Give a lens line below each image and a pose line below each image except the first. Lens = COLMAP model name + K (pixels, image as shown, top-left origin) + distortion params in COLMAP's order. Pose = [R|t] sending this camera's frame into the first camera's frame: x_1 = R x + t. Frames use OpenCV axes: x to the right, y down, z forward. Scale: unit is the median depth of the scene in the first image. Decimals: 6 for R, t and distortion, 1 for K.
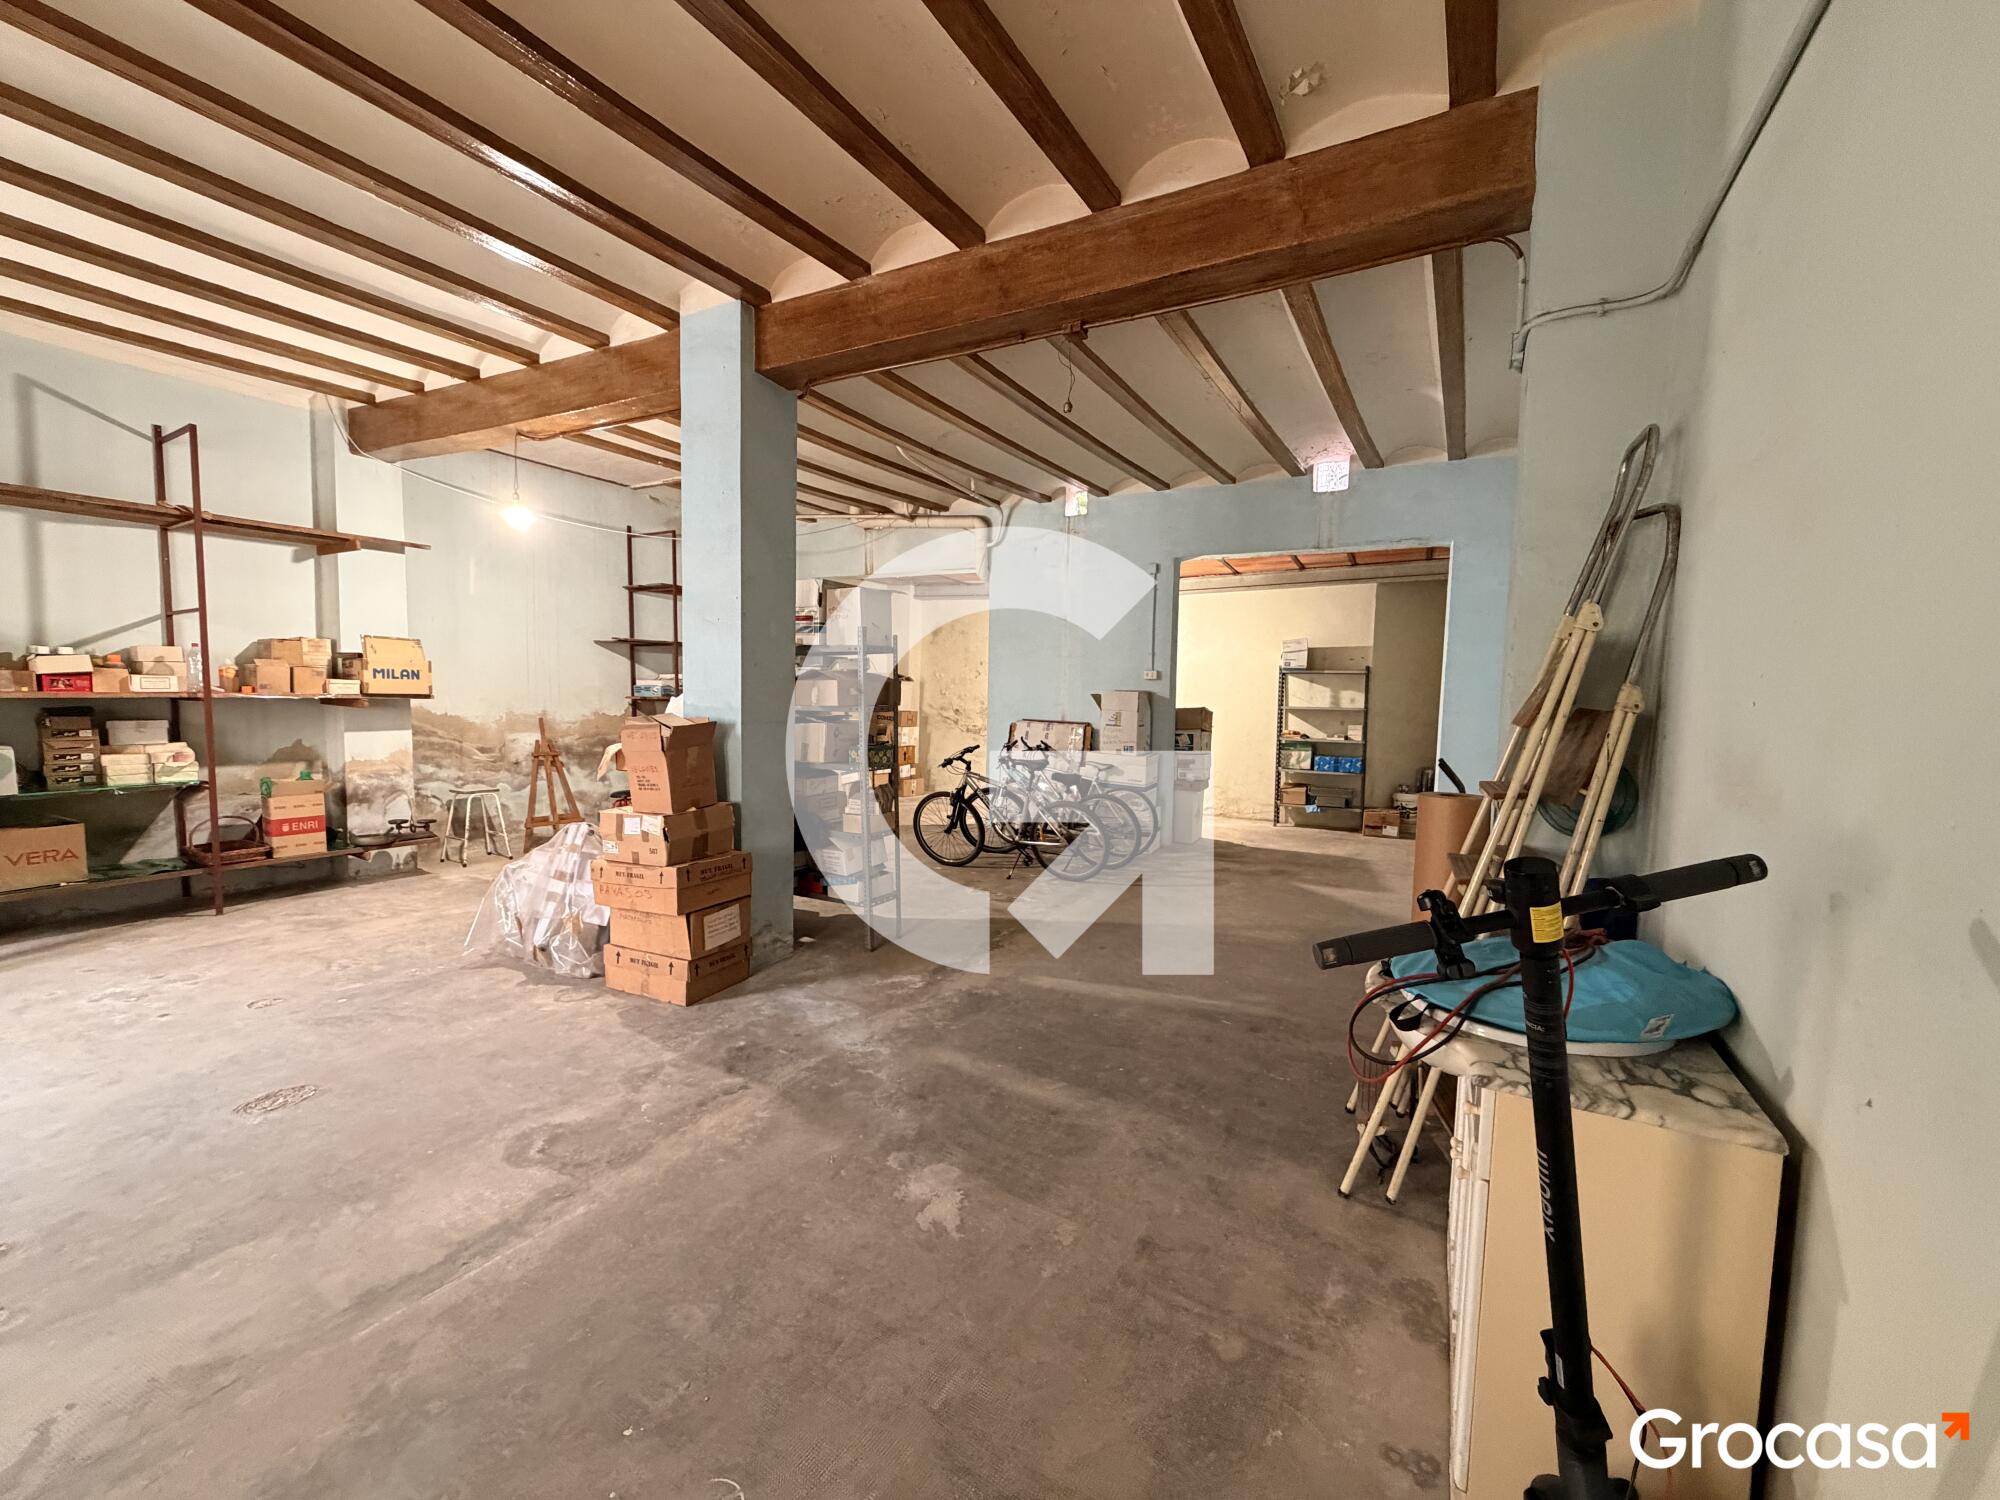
lens RADIAL K [[803.6, 0, 996.3], [0, 803.6, 755.3], [0, 0, 1]] dist [0.001144, 0.000281]
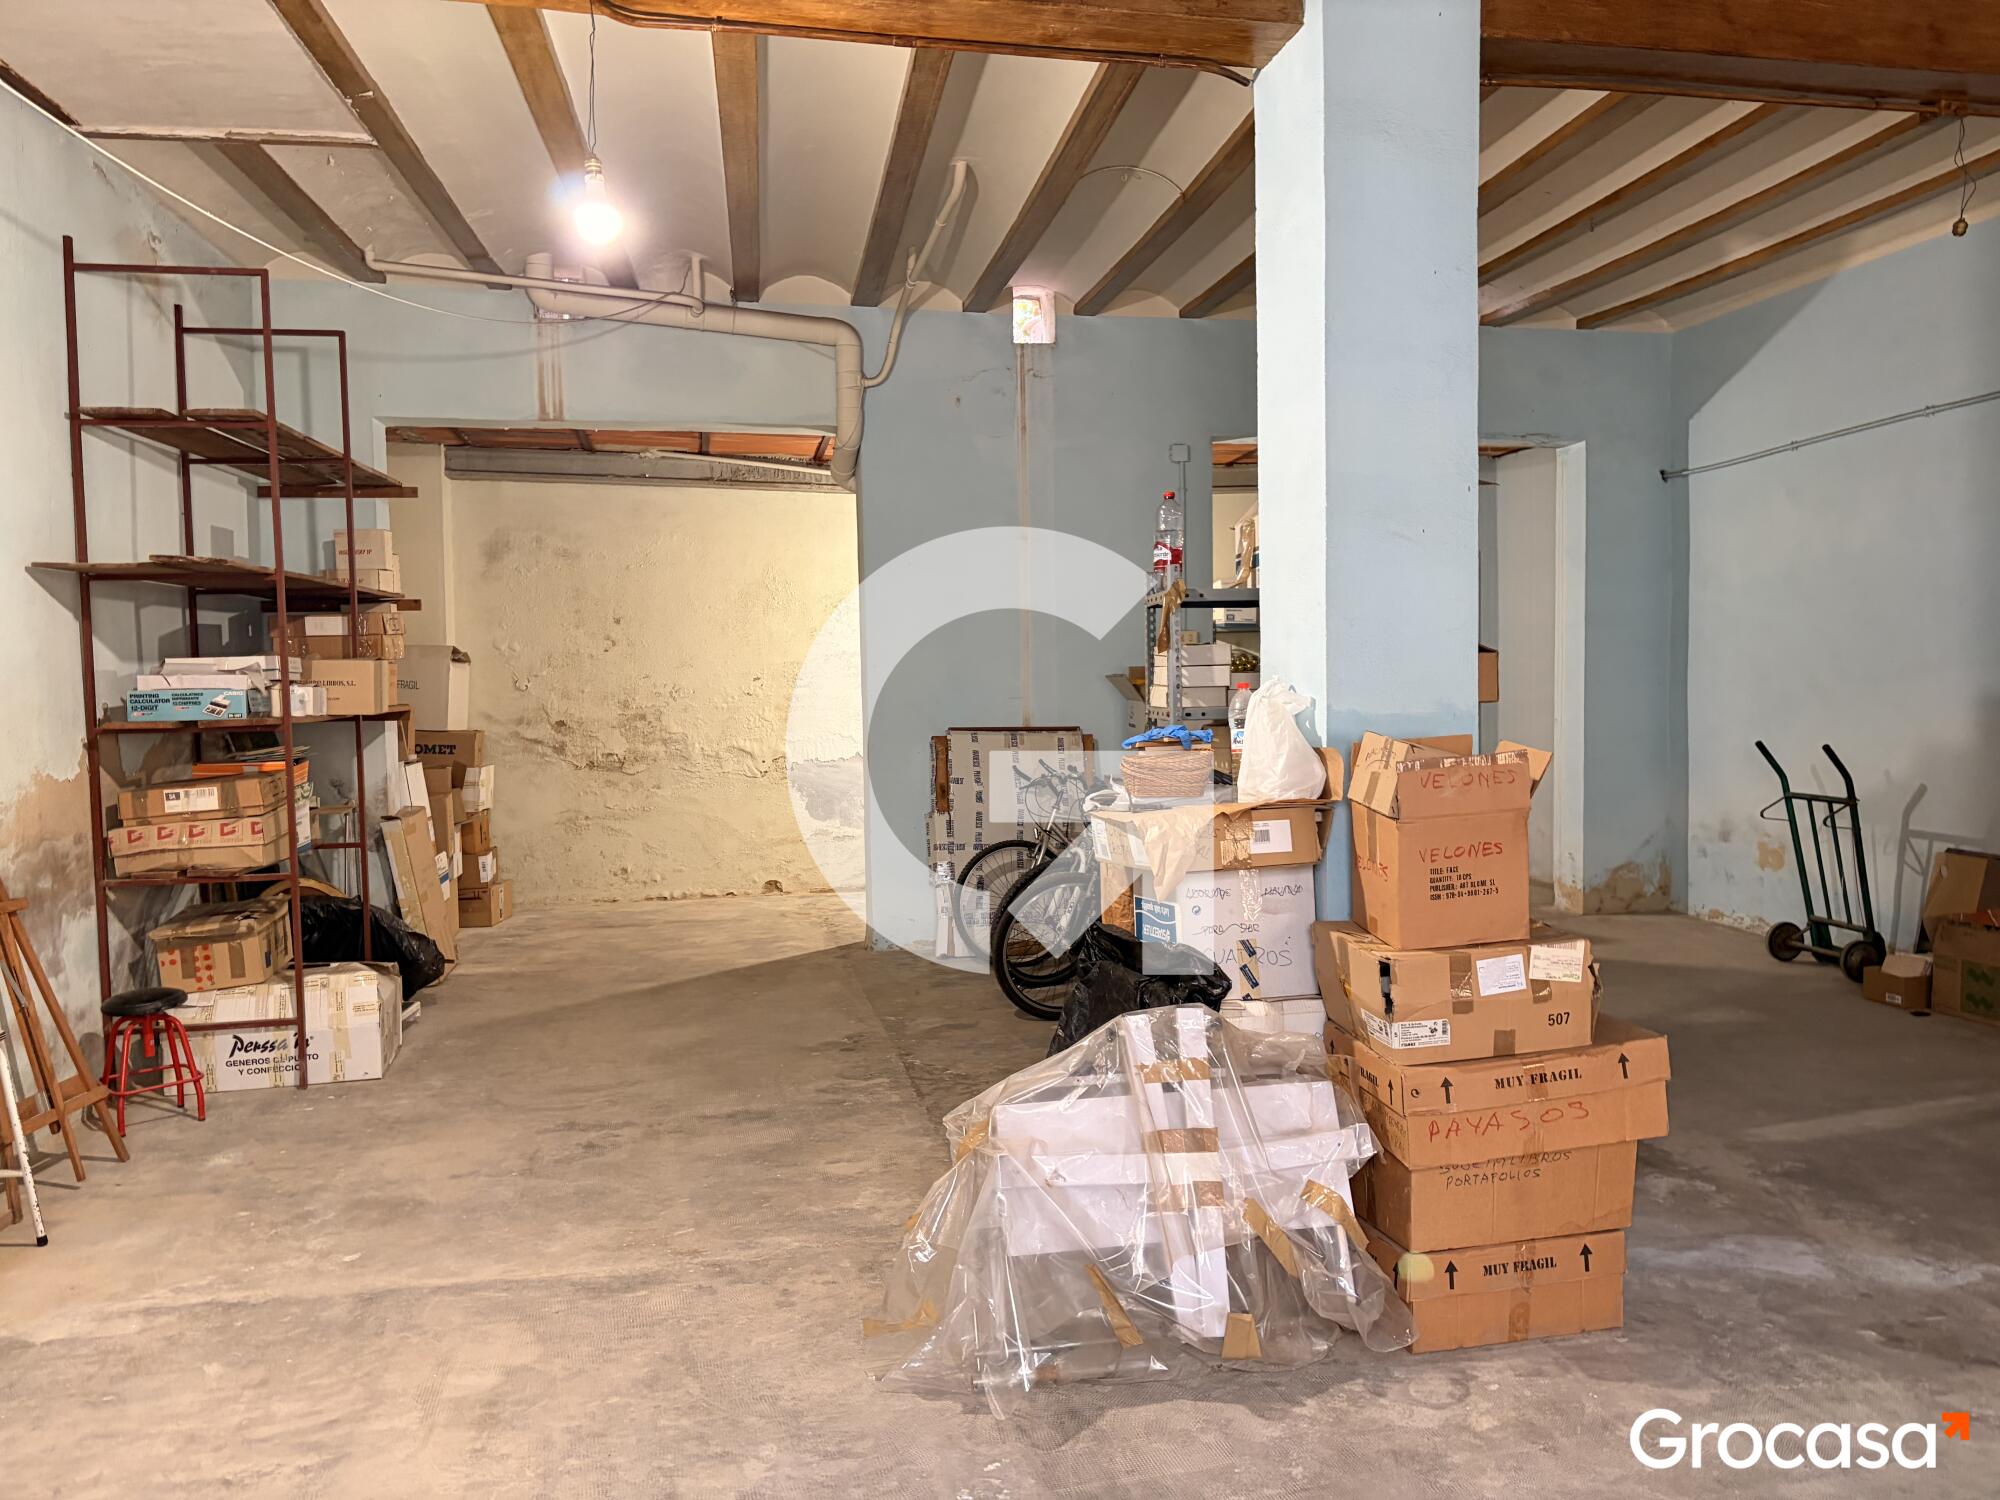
lens RADIAL K [[1520.2, 0, 1010.8], [0, 1520.2, 758.0], [0, 0, 1]] dist [0.061654, -0.070424]
pose [[0.768918, -0.066940, 0.635834, -0.821952], [0.080459, 0.996729, 0.007635, -0.044673], [-0.634265, 0.045288, 0.771788, 0.331270]]
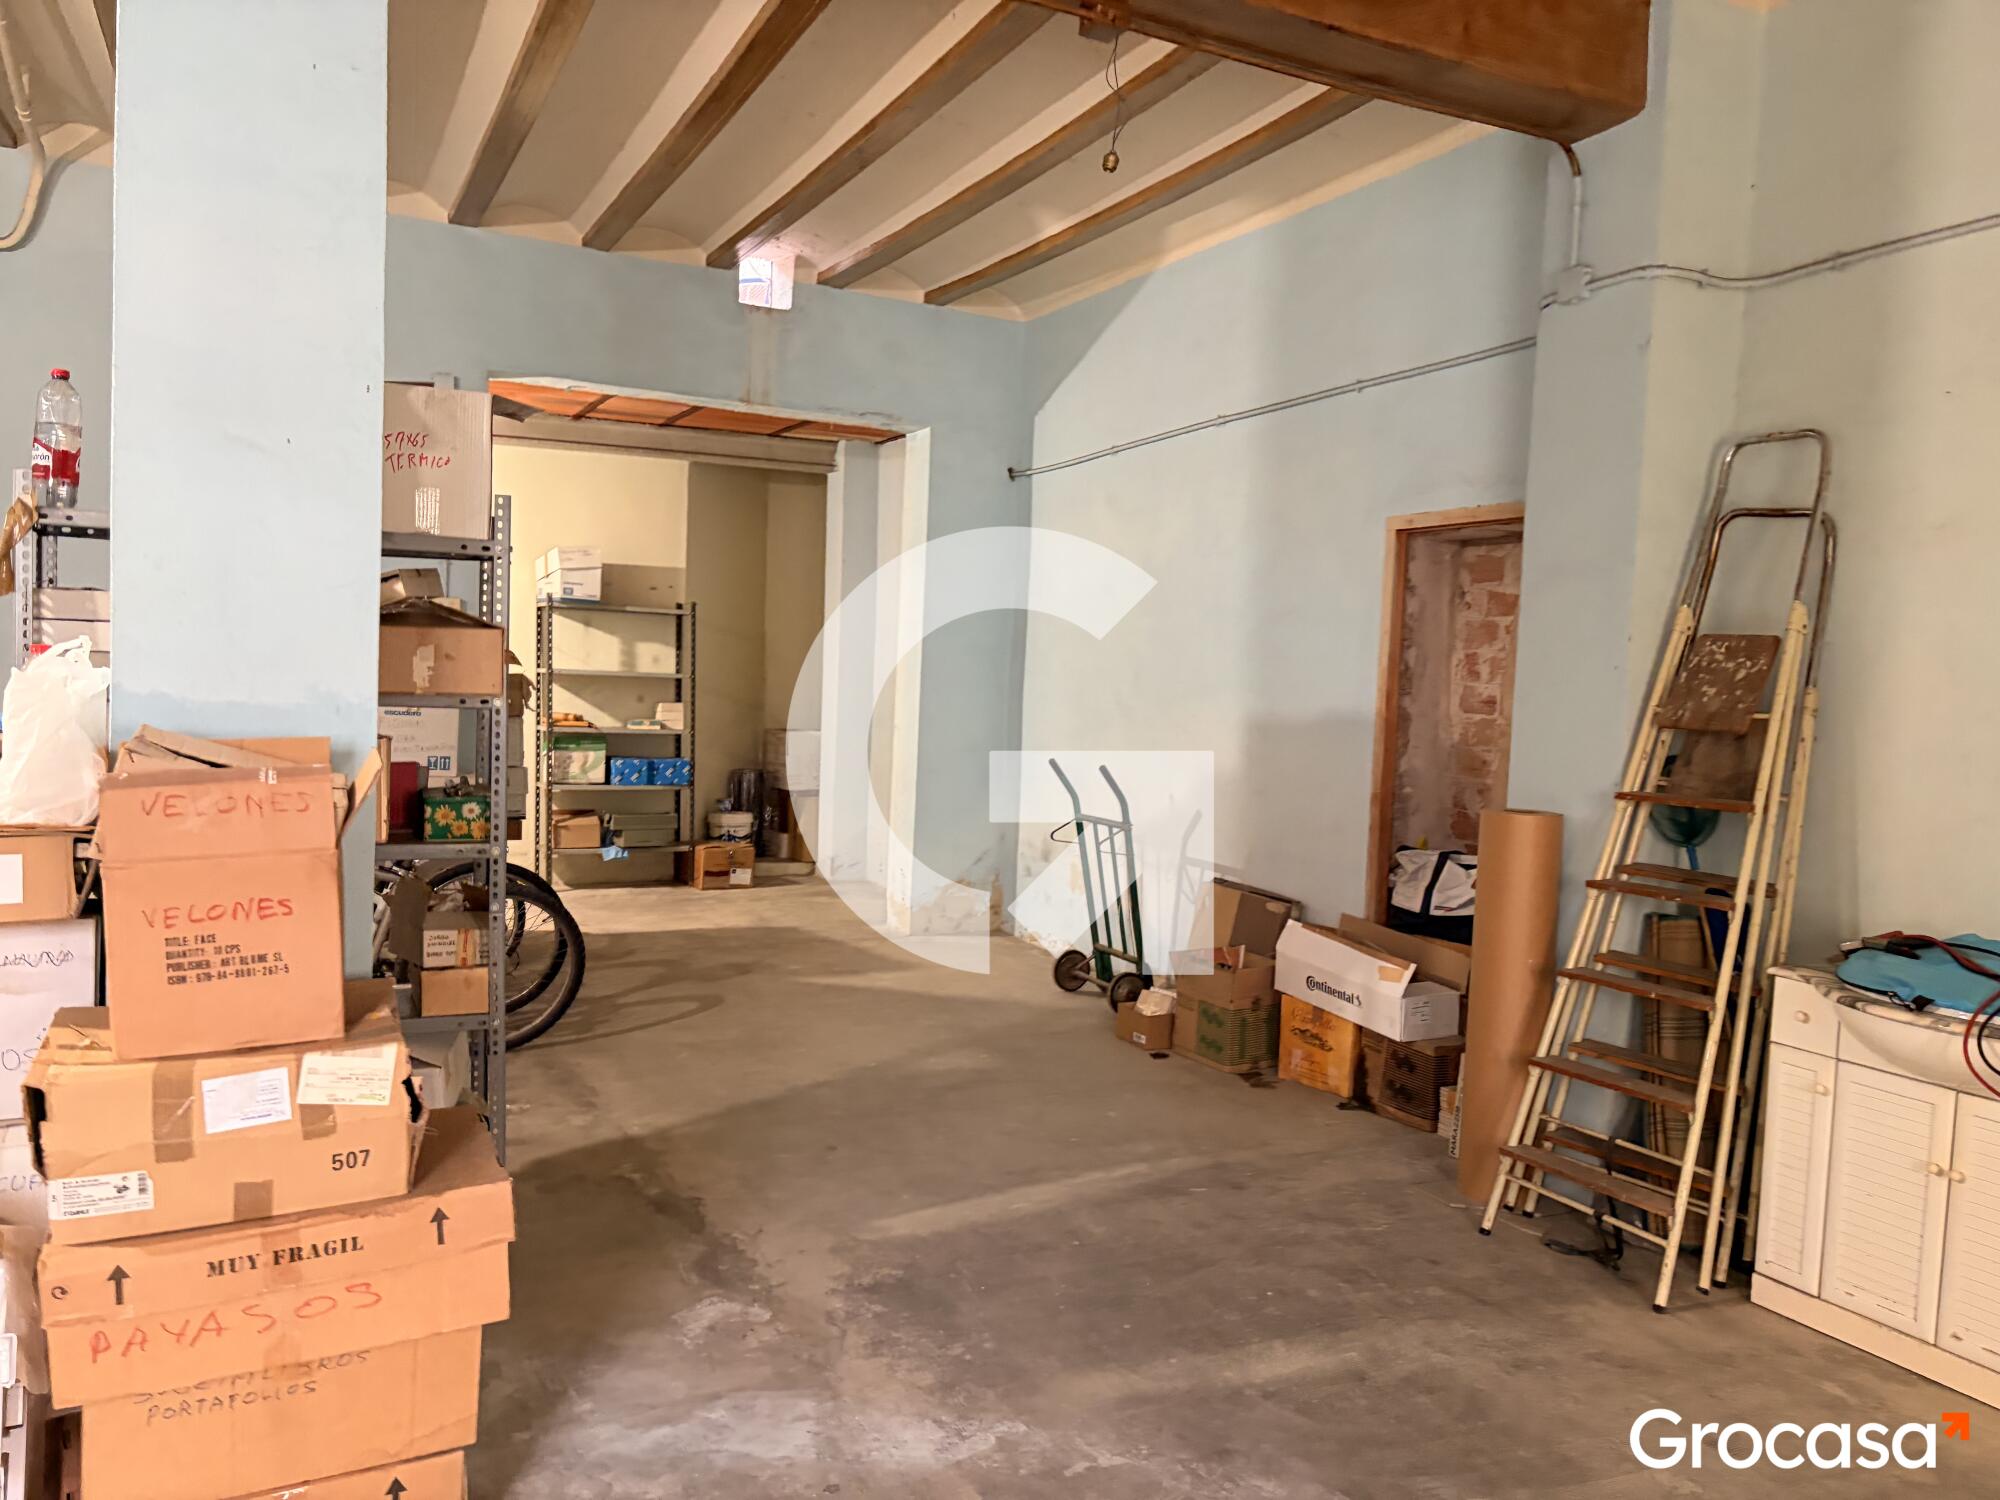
lens RADIAL K [[1515.0, 0, 993.1], [0, 1515.0, 773.7], [0, 0, 1]] dist [0.065011, -0.073642]
pose [[0.563768, -0.050934, 0.824361, -0.516916], [0.032556, 0.998691, 0.039441, -0.034344], [-0.825292, 0.004602, 0.564688, 0.290307]]
